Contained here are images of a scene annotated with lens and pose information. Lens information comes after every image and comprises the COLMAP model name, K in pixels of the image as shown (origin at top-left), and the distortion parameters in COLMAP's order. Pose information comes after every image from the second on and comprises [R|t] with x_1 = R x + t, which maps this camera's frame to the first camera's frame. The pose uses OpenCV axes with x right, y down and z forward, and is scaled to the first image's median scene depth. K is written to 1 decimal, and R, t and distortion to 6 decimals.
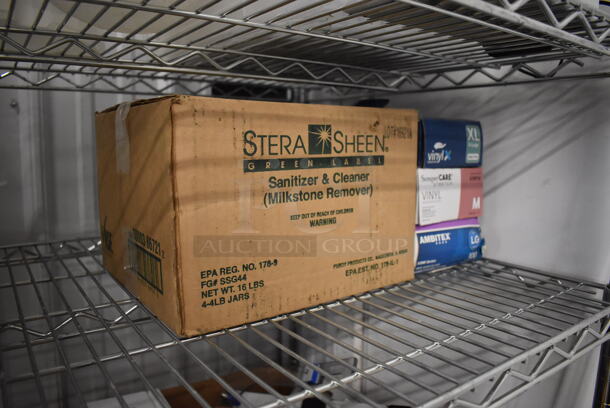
lens RADIAL K [[473.3, 0, 305.0], [0, 473.3, 204.0], [0, 0, 1]] dist [-0.101812, 0.005975]
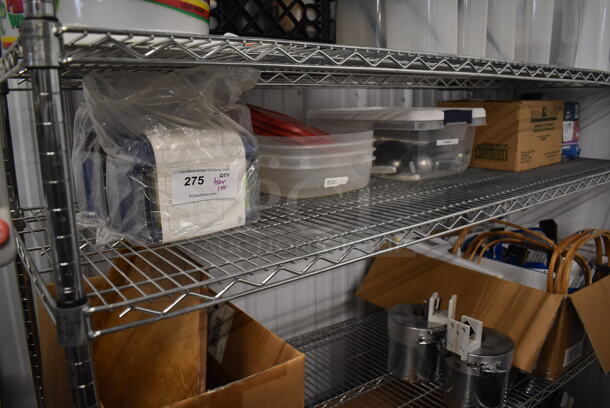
lens RADIAL K [[473.3, 0, 305.0], [0, 473.3, 204.0], [0, 0, 1]] dist [-0.101812, 0.005975]
pose [[0.999109, -0.038343, 0.017611, -1.296600], [0.036741, 0.995813, 0.083702, 0.124425], [-0.020747, -0.082981, 0.996335, -1.624012]]
